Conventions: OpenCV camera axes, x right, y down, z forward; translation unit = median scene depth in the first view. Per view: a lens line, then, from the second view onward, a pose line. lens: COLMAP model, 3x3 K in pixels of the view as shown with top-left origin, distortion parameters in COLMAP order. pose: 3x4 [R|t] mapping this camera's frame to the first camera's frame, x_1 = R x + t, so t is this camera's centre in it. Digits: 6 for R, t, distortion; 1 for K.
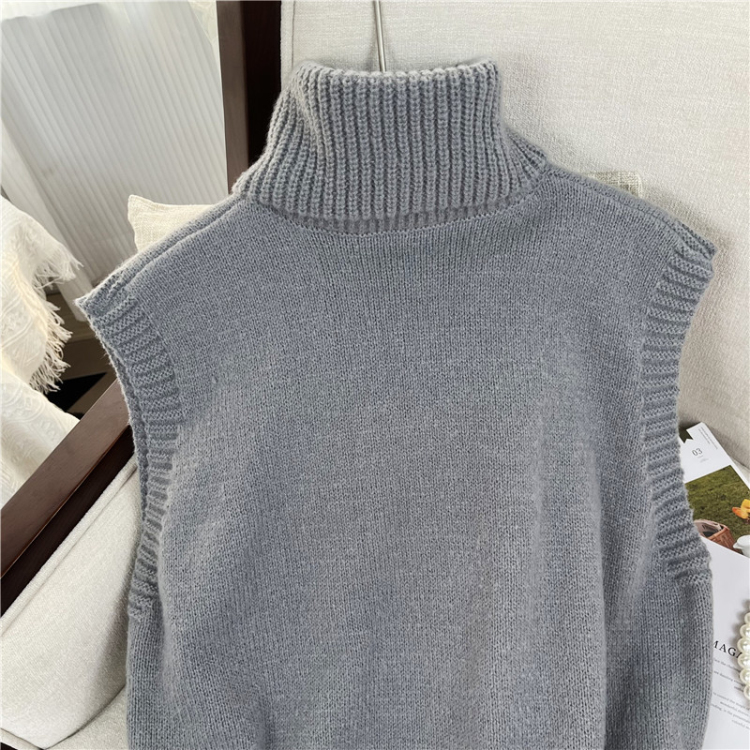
lens RADIAL K [[769.7, 0, 369.5], [0, 769.7, 375.4], [0, 0, 1]] dist [0.016547, -0.009260]
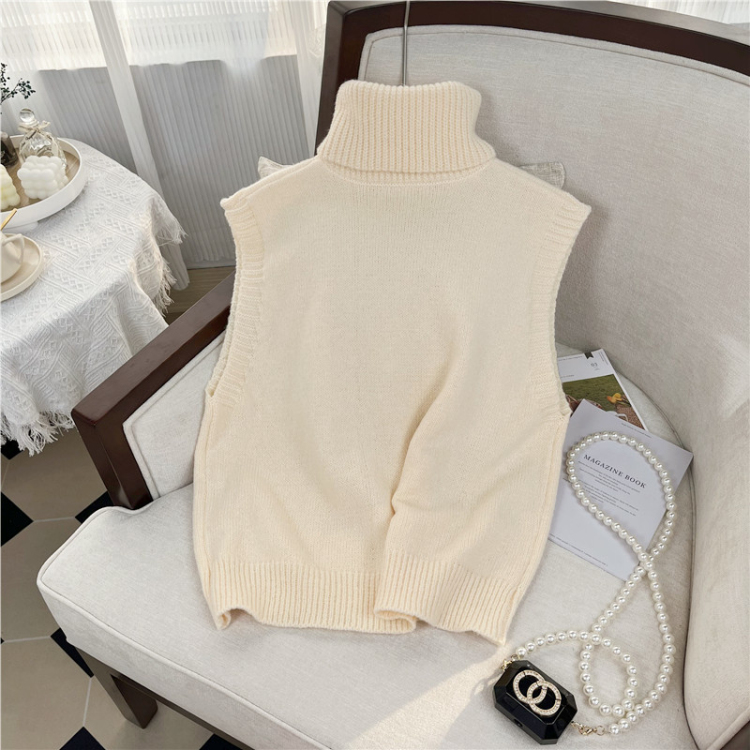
lens RADIAL K [[765.5, 0, 375.0], [0, 765.5, 375.0], [0, 0, 1]] dist [0.023588, -0.003481]
pose [[0.996020, 0.089054, -0.003646, -0.007441], [-0.088931, 0.990260, -0.107129, 0.407132], [-0.005930, 0.107027, 0.994238, -0.649305]]
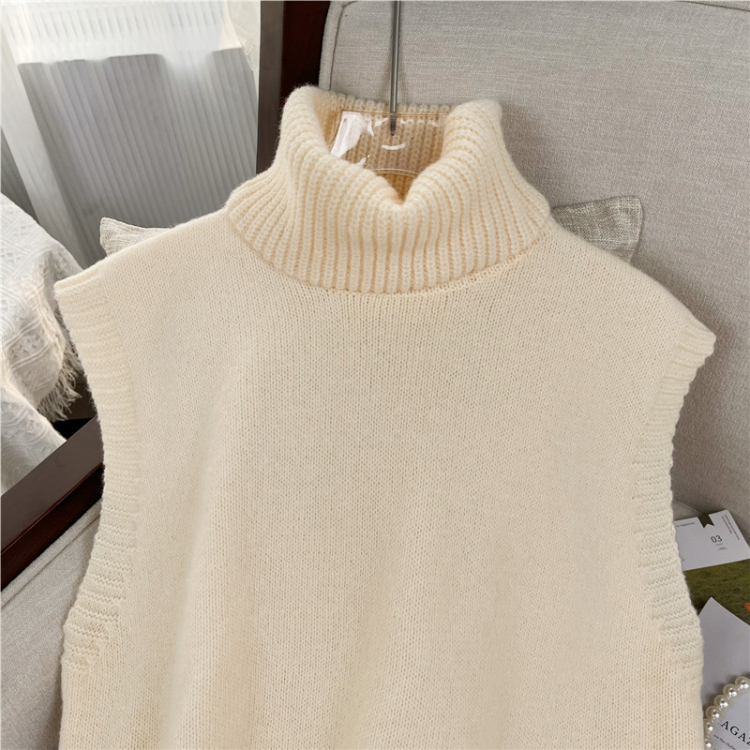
lens RADIAL K [[767.0, 0, 371.2], [0, 767.0, 377.5], [0, 0, 1]] dist [0.025092, -0.011349]
pose [[0.995040, 0.093475, -0.034039, 0.021886], [-0.096667, 0.989332, -0.108988, 0.059913], [0.023488, 0.111738, 0.993460, 0.046425]]
